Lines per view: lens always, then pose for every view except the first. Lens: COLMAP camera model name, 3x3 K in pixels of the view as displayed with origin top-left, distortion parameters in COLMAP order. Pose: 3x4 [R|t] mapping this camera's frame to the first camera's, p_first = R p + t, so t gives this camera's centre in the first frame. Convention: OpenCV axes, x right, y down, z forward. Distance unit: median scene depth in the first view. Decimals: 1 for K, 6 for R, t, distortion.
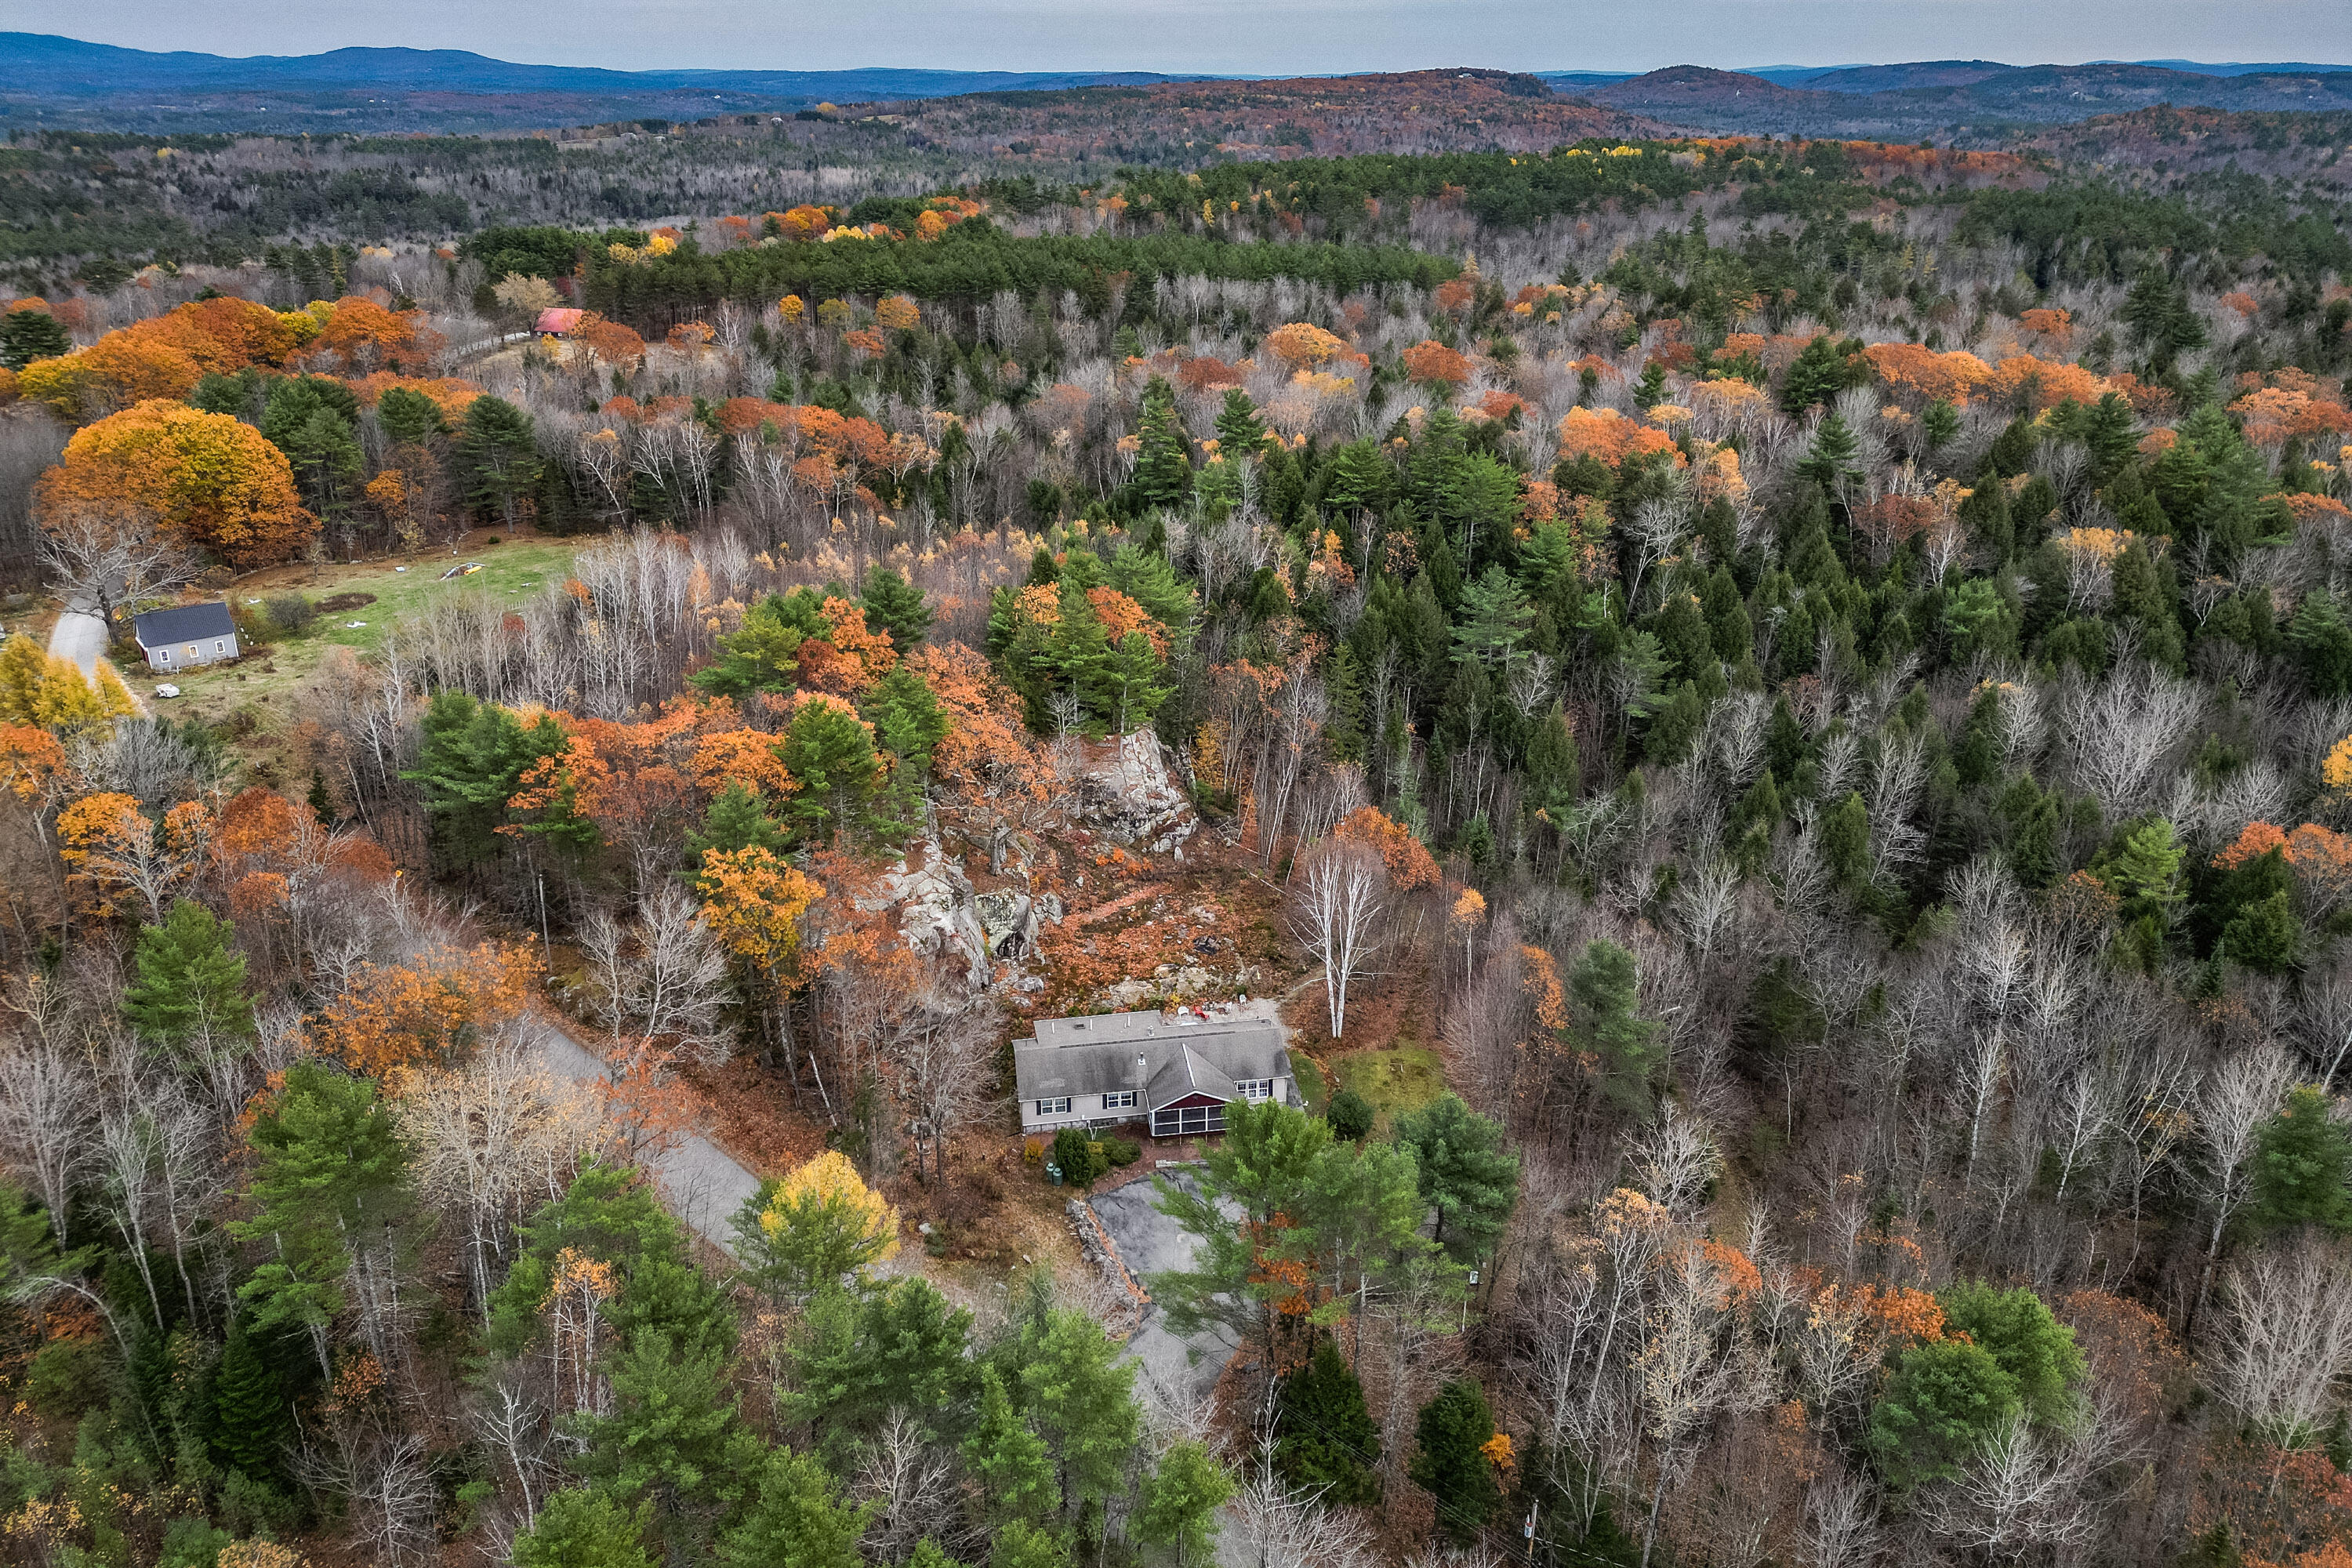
lens RADIAL K [[1632.5, 0, 1165.8], [0, 1632.5, 717.6], [0, 0, 1]] dist [0.075877, -0.068528]
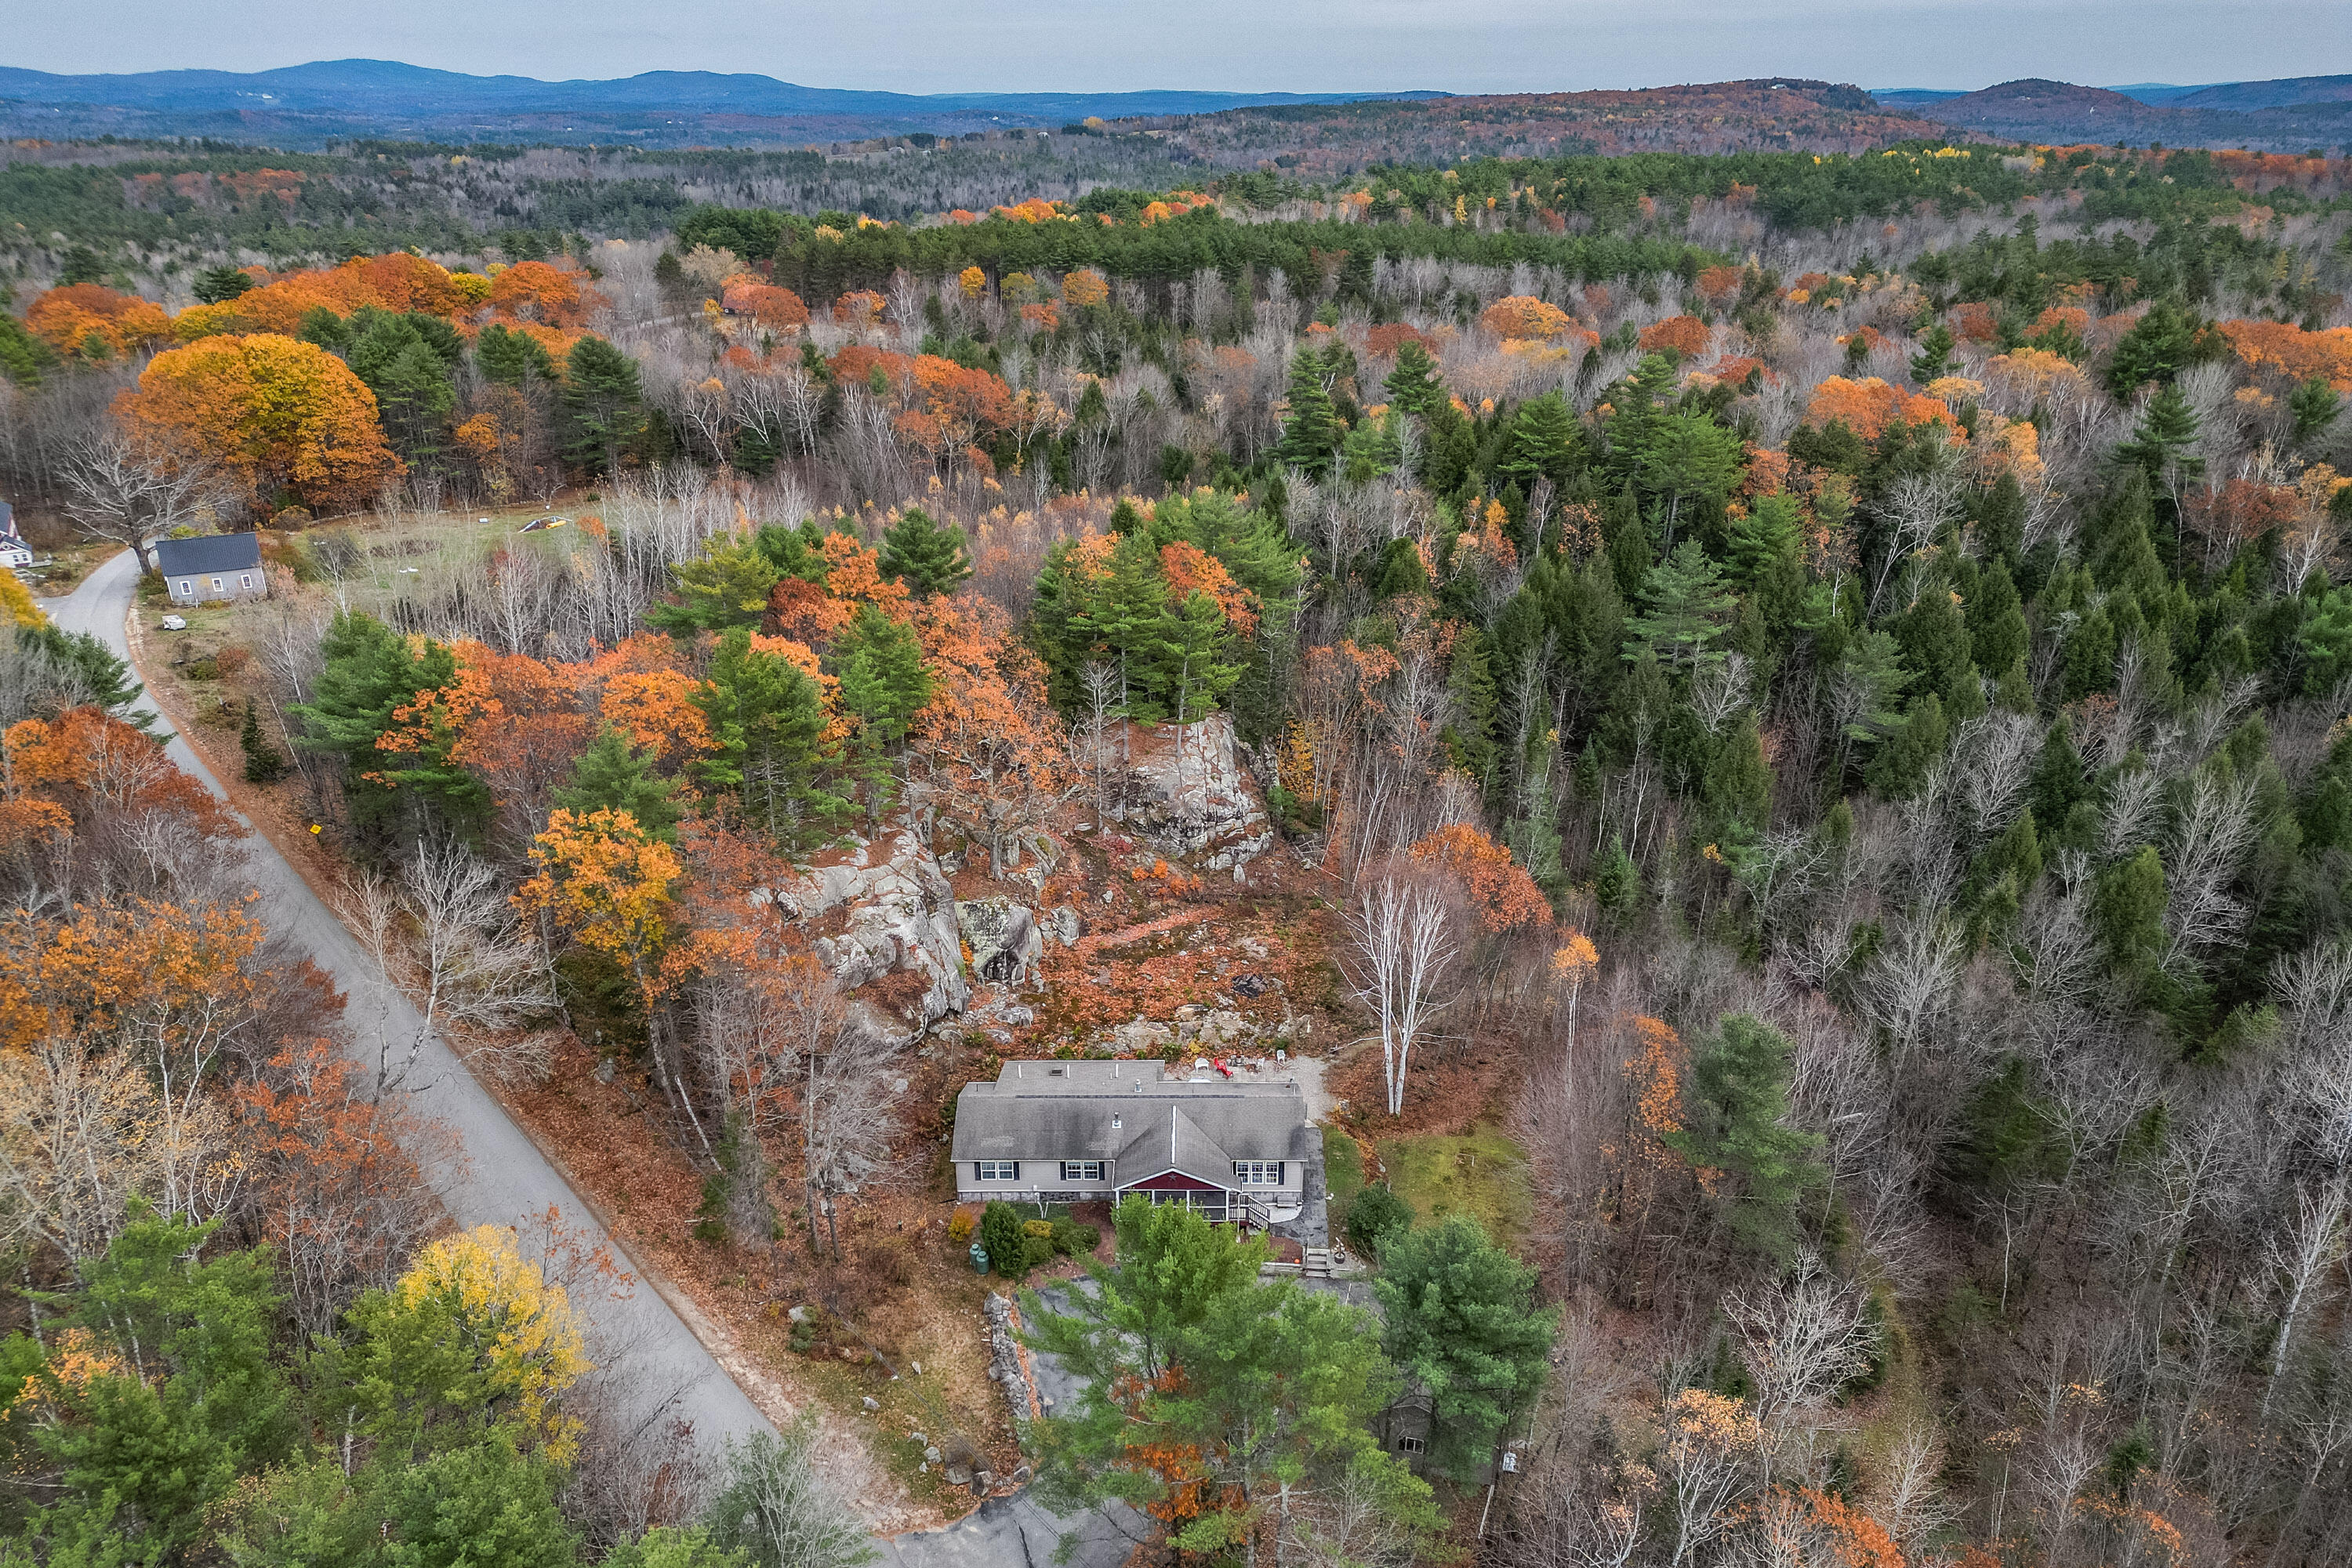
lens RADIAL K [[1632.5, 0, 1169.3], [0, 1632.5, 869.5], [0, 0, 1]] dist [0.075877, -0.068528]
pose [[0.987958, 0.066330, -0.139783, 0.080137], [-0.057090, 0.995974, 0.069113, 0.026054], [0.143804, -0.060300, 0.987767, 0.182282]]
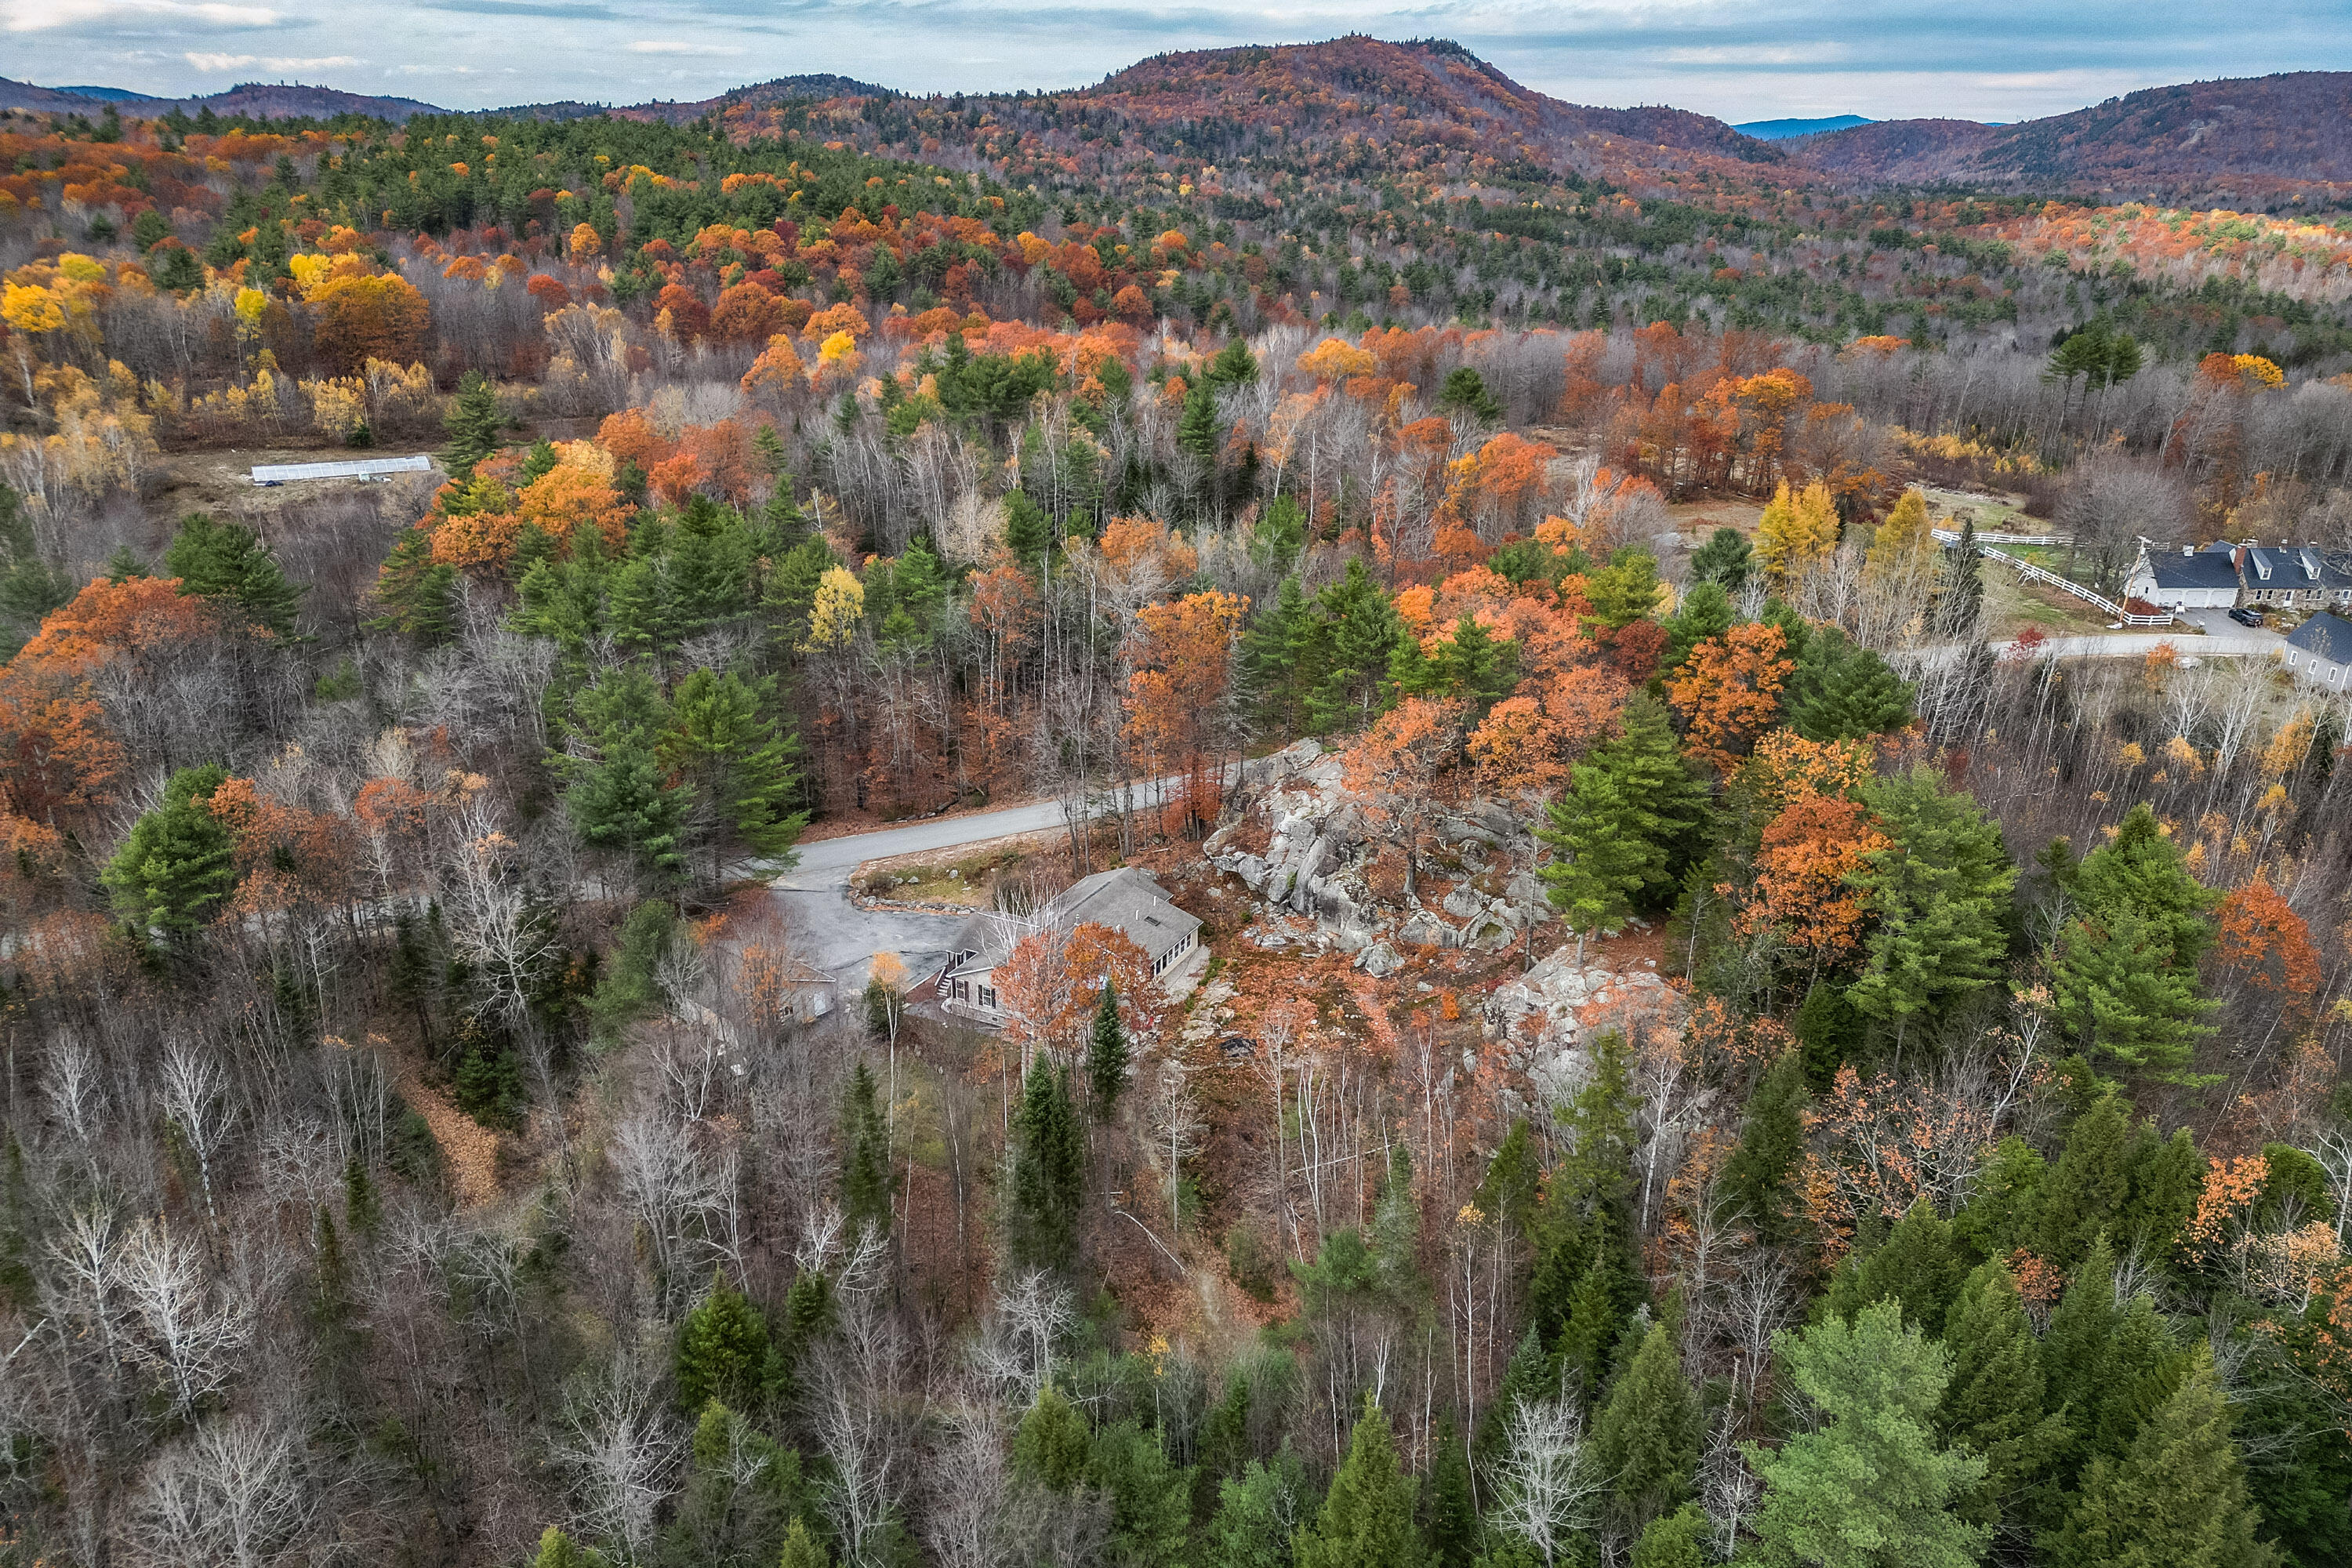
lens RADIAL K [[1632.5, 0, 1170.5], [0, 1632.5, 792.1], [0, 0, 1]] dist [0.075877, -0.068528]
pose [[-0.583614, 0.286191, -0.759928, 0.509734], [-0.303355, 0.791240, 0.530956, -0.304669], [0.753240, 0.540401, -0.374961, 1.023417]]
